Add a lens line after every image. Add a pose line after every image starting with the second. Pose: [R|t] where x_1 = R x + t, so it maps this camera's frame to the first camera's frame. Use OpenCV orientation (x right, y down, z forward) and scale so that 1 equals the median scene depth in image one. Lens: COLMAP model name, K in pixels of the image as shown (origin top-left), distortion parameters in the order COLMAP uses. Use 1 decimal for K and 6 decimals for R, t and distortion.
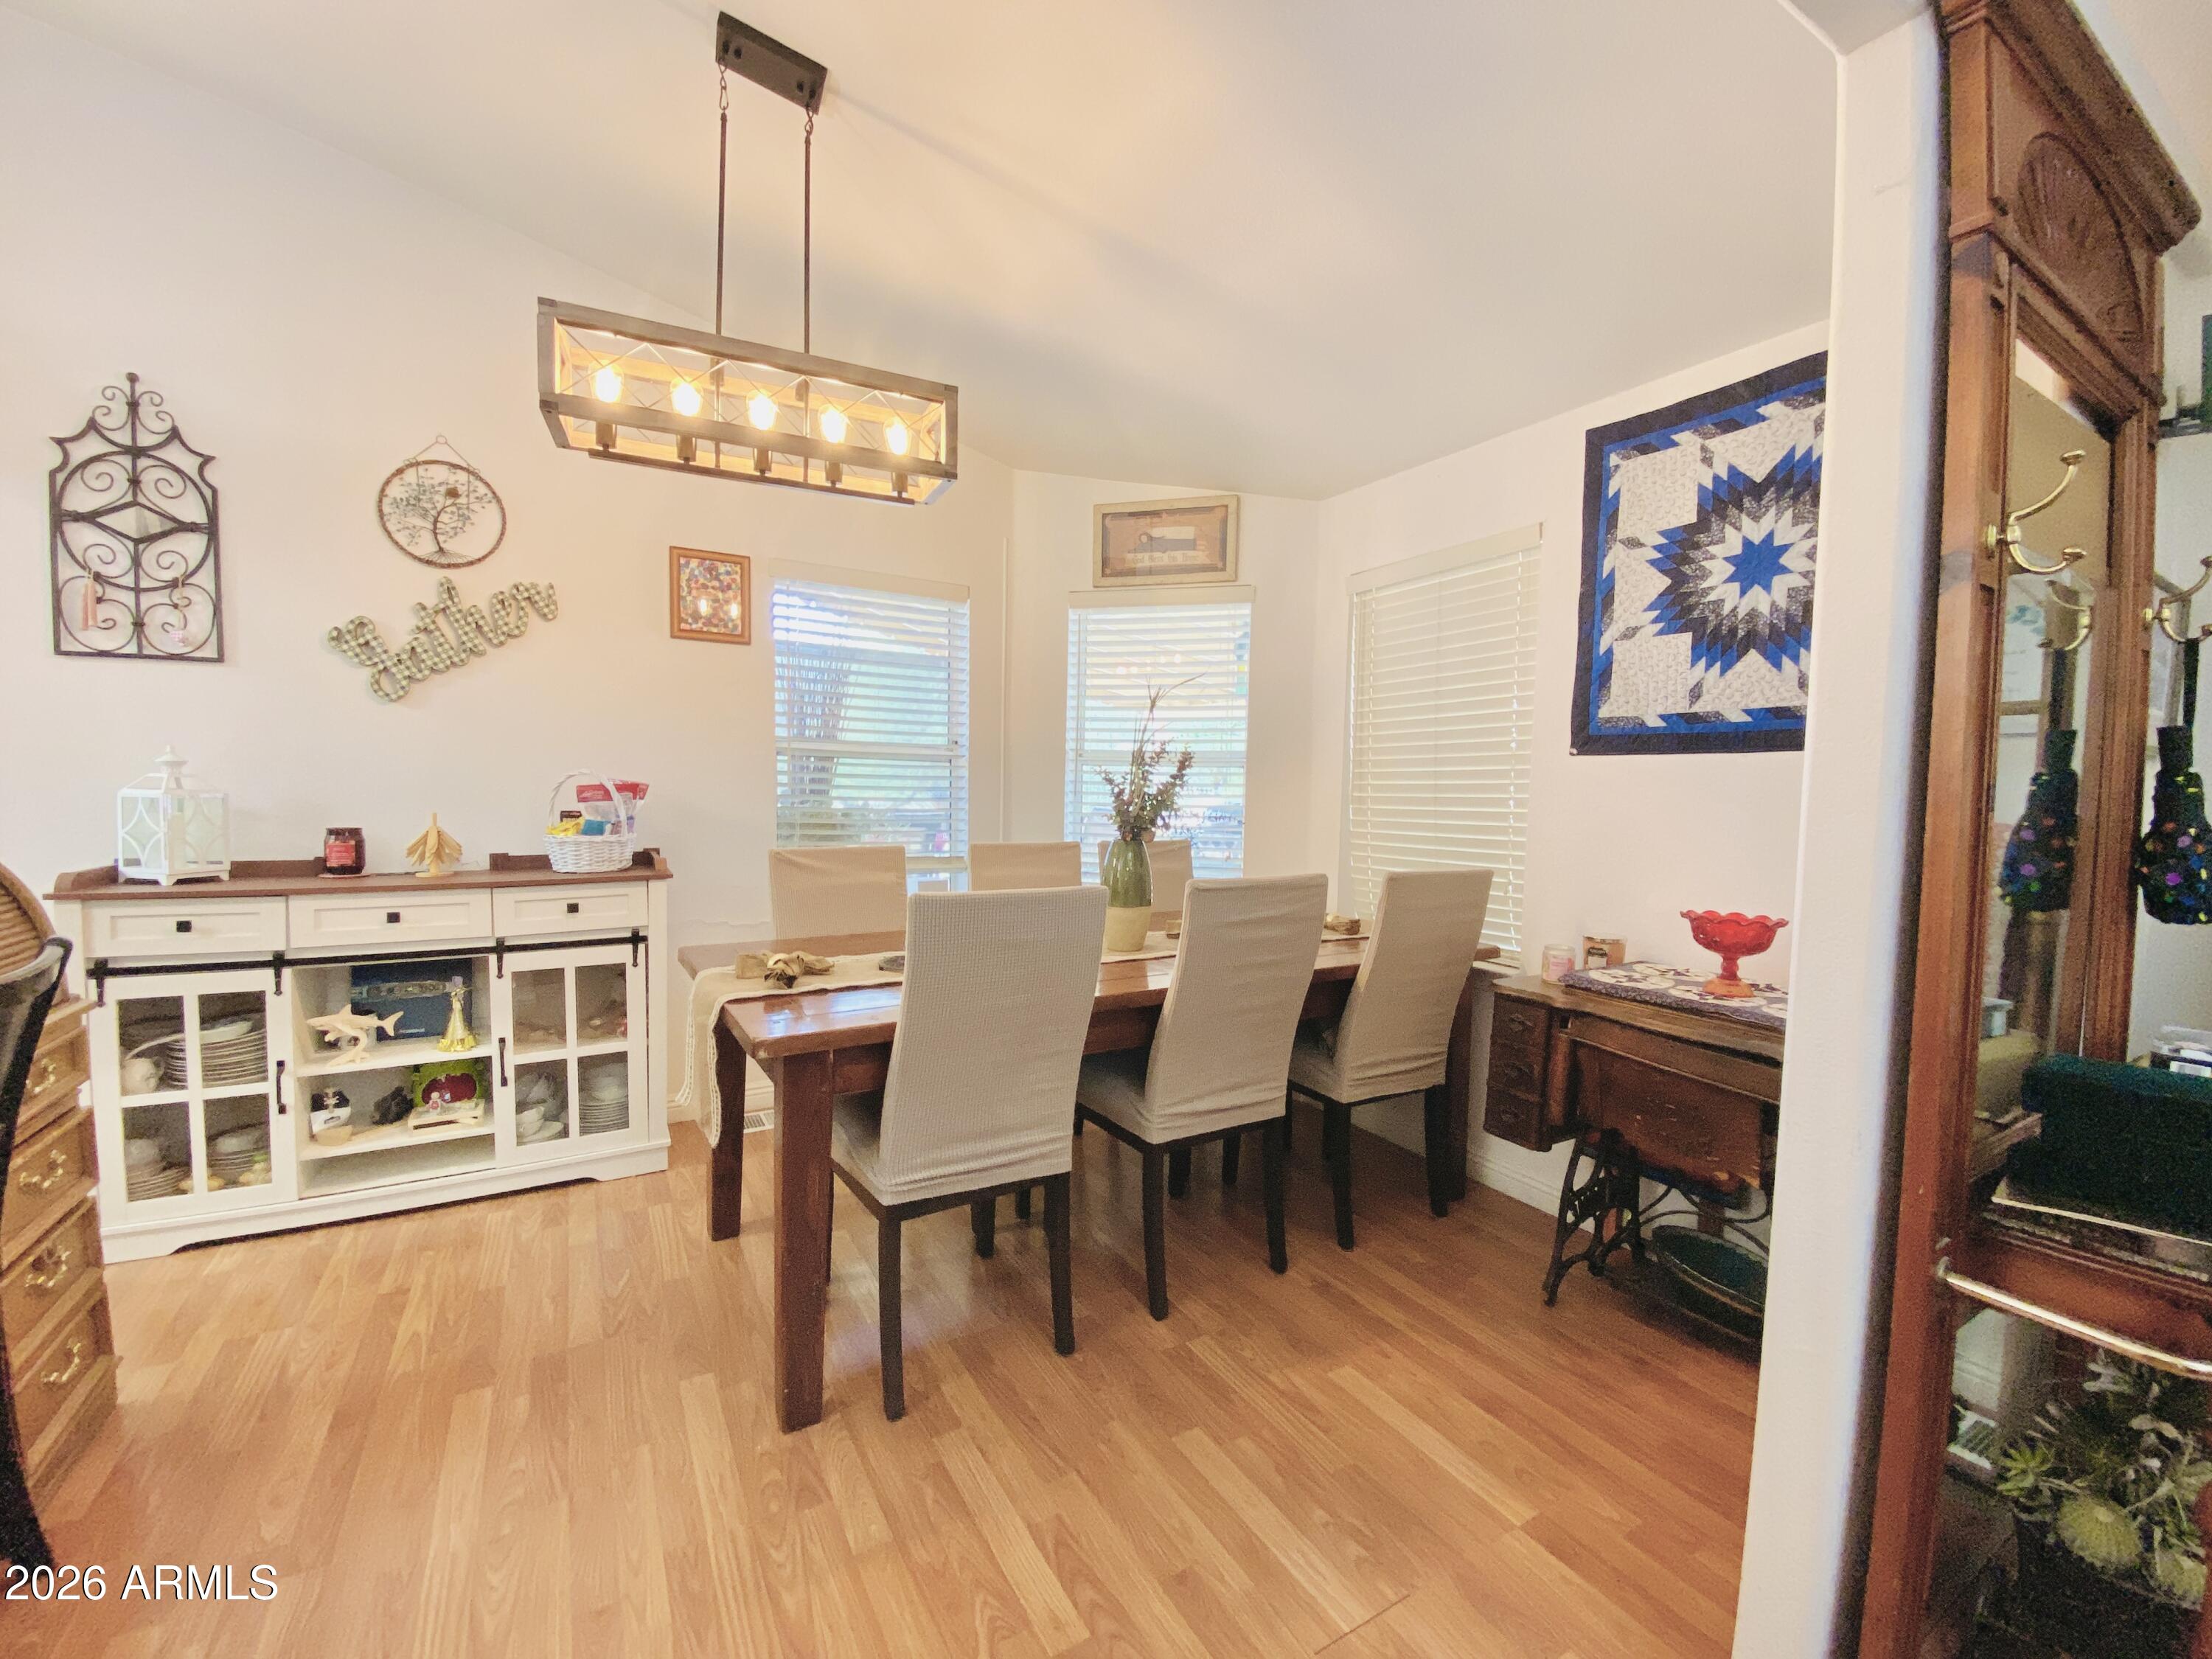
lens RADIAL K [[900.1, 0, 1112.4], [0, 900.1, 843.9], [0, 0, 1]] dist [0.018436, -0.019293]
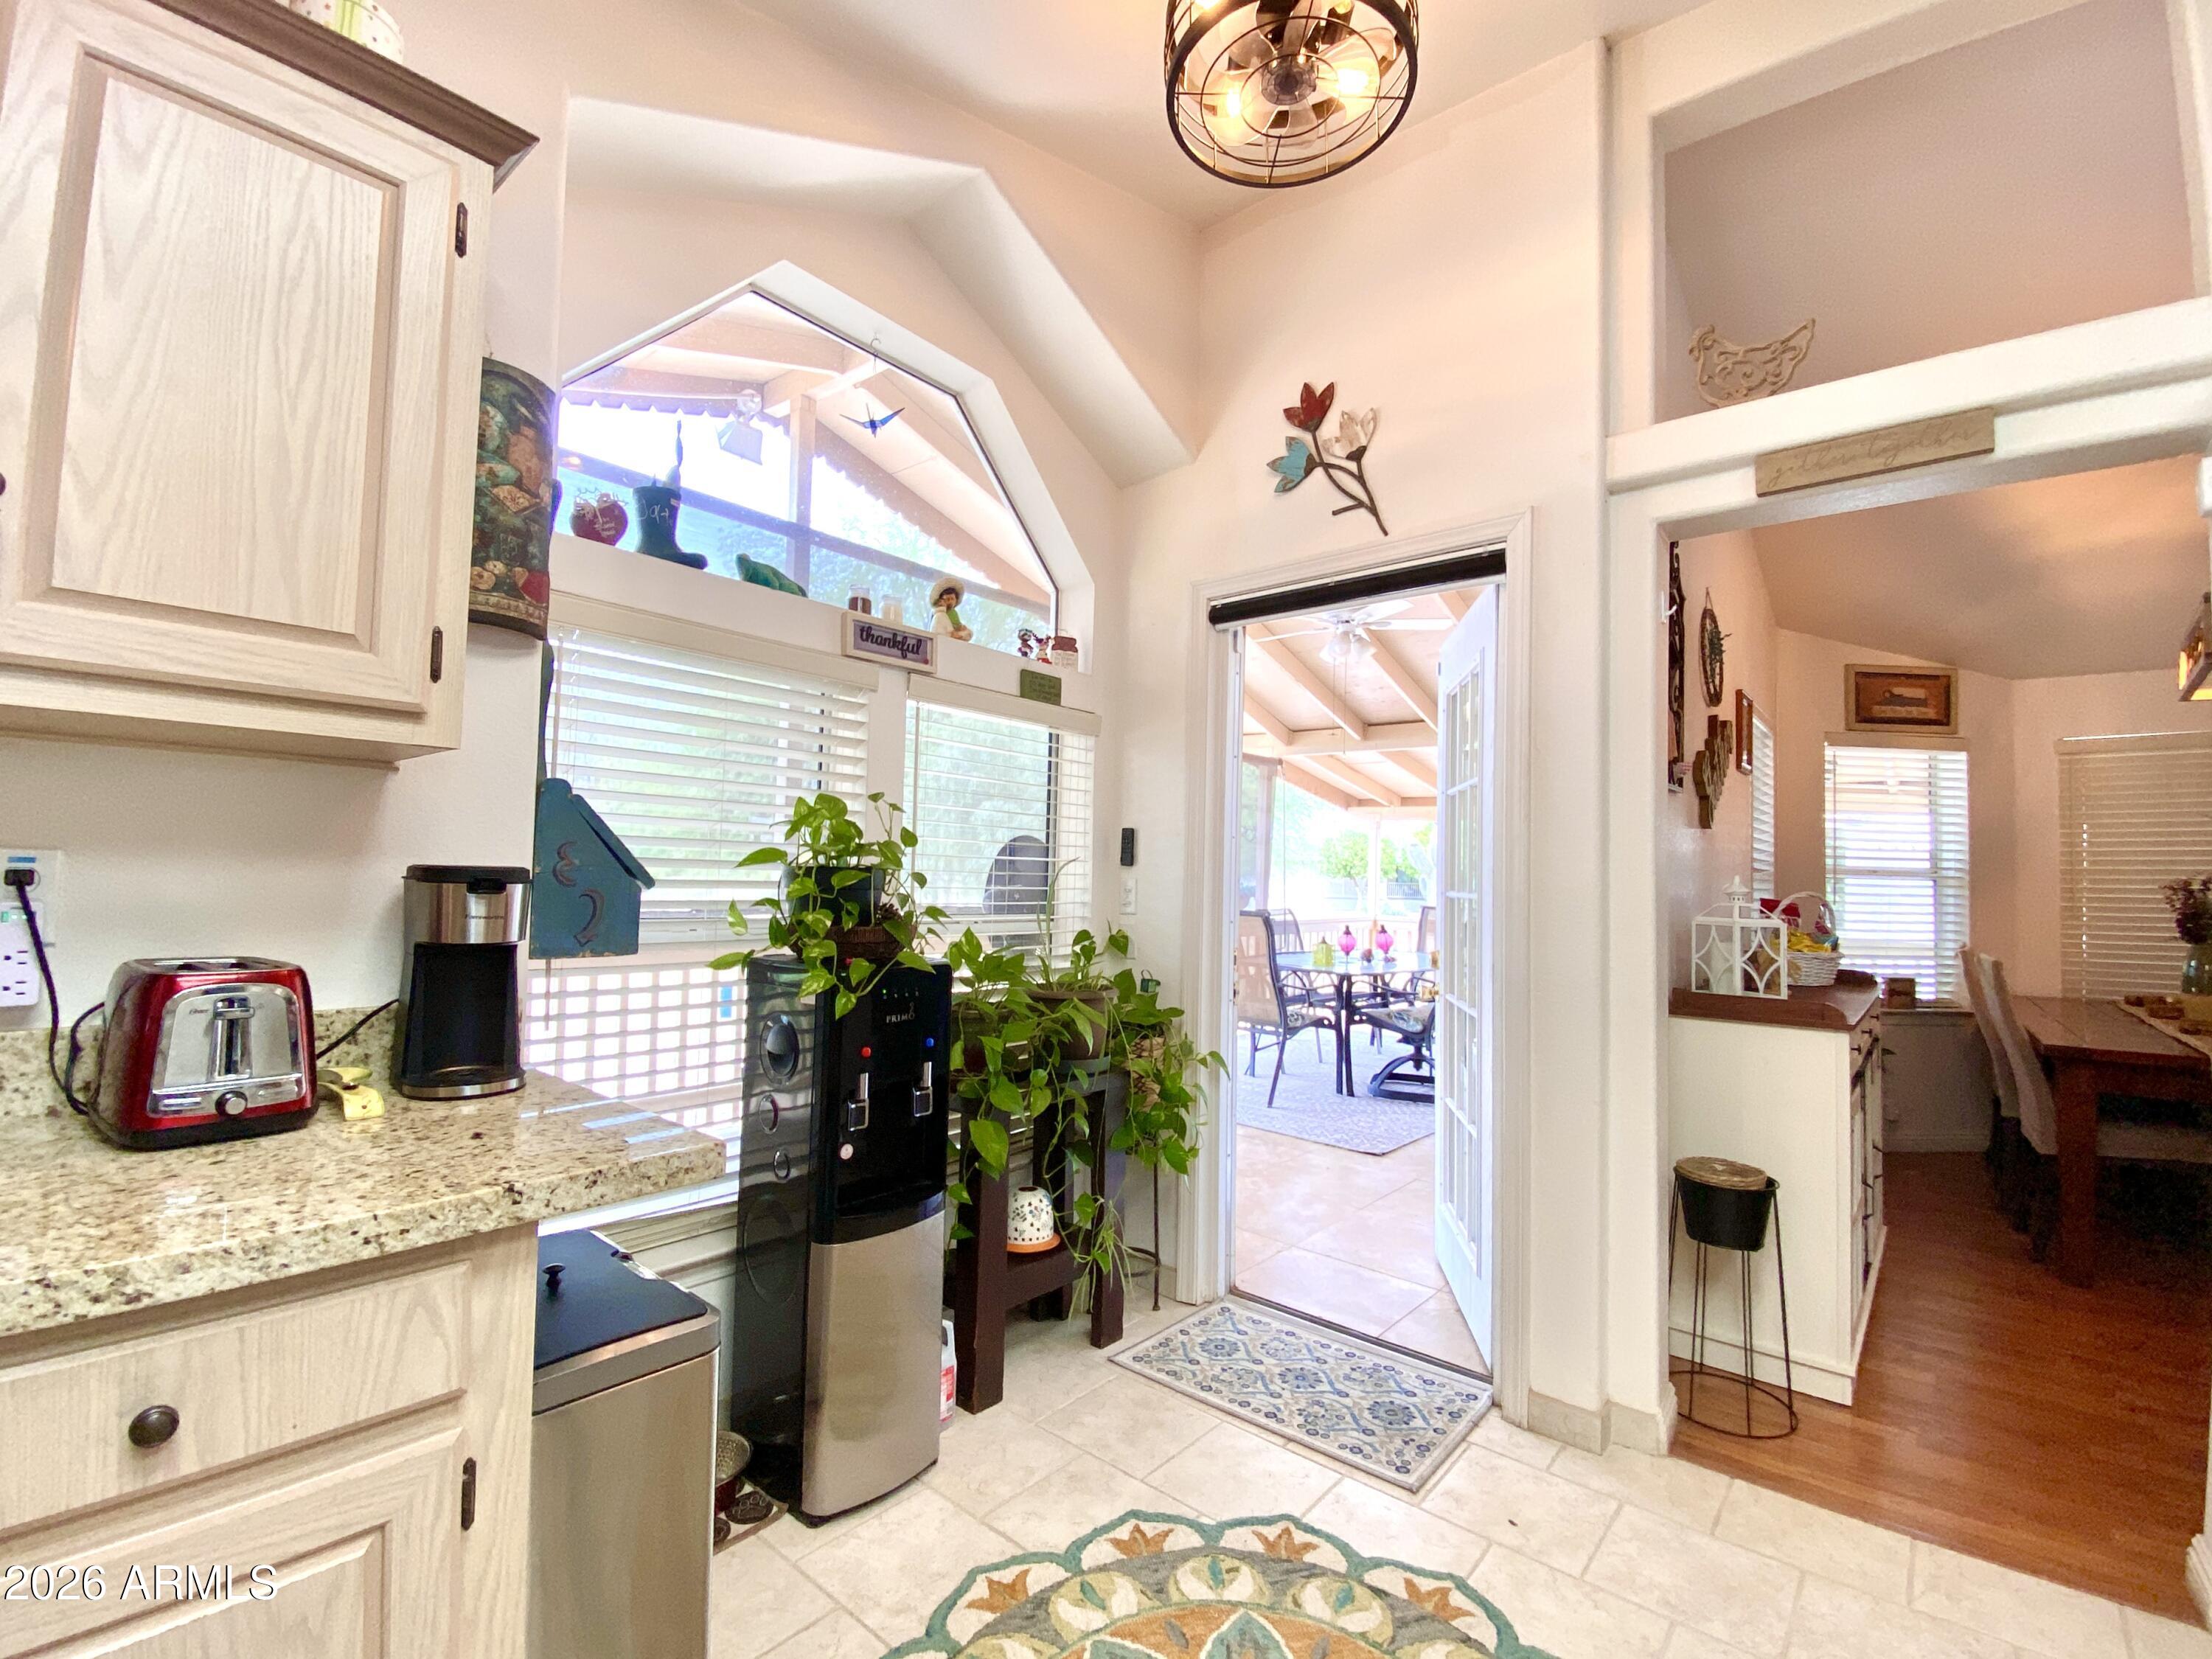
lens RADIAL K [[974.4, 0, 1108.0], [0, 974.4, 835.1], [0, 0, 1]] dist [-0.002502, -0.001557]
pose [[0.946251, 0.021868, 0.322693, -2.111441], [0.006013, 0.996350, -0.085151, -0.062857], [-0.323377, 0.082514, 0.942666, 0.169310]]
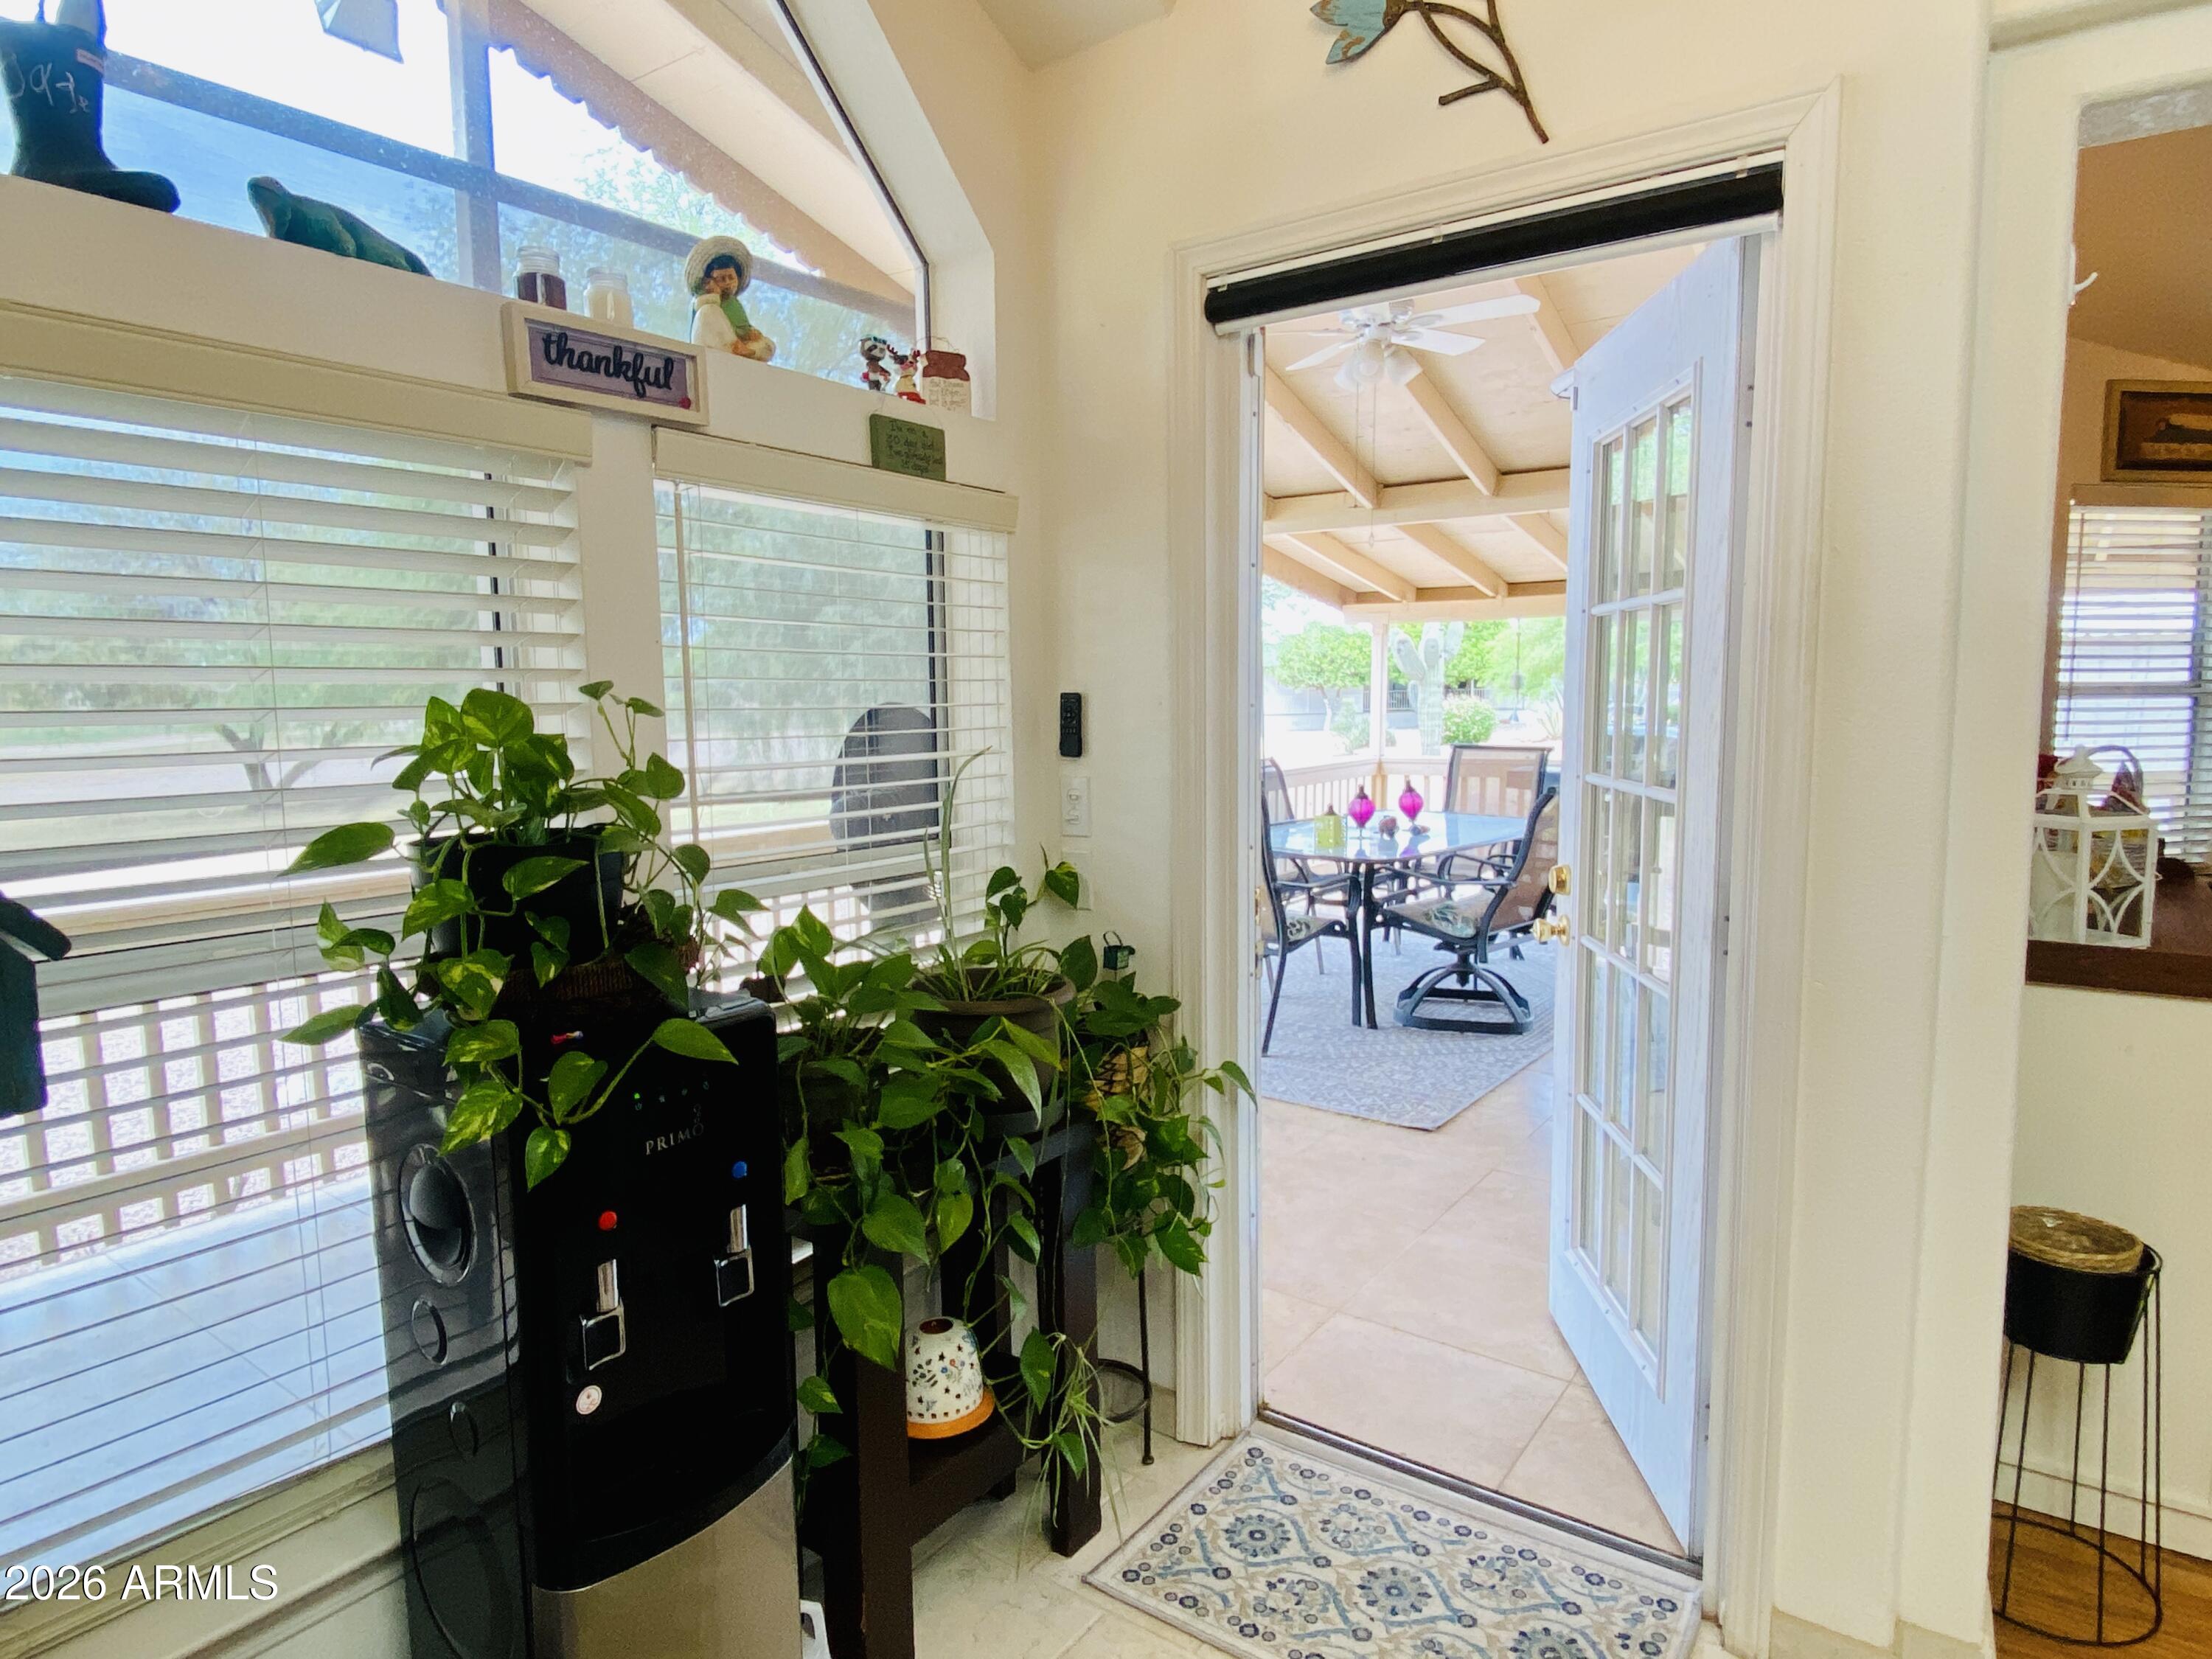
lens RADIAL K [[1271.7, 0, 1098.6], [0, 1271.7, 830.2], [0, 0, 1]] dist [0.001550, -0.006572]
pose [[0.916937, -0.069515, 0.392930, -2.045692], [0.045654, 0.996519, 0.069760, -0.142403], [-0.396412, -0.046026, 0.916918, 0.456361]]
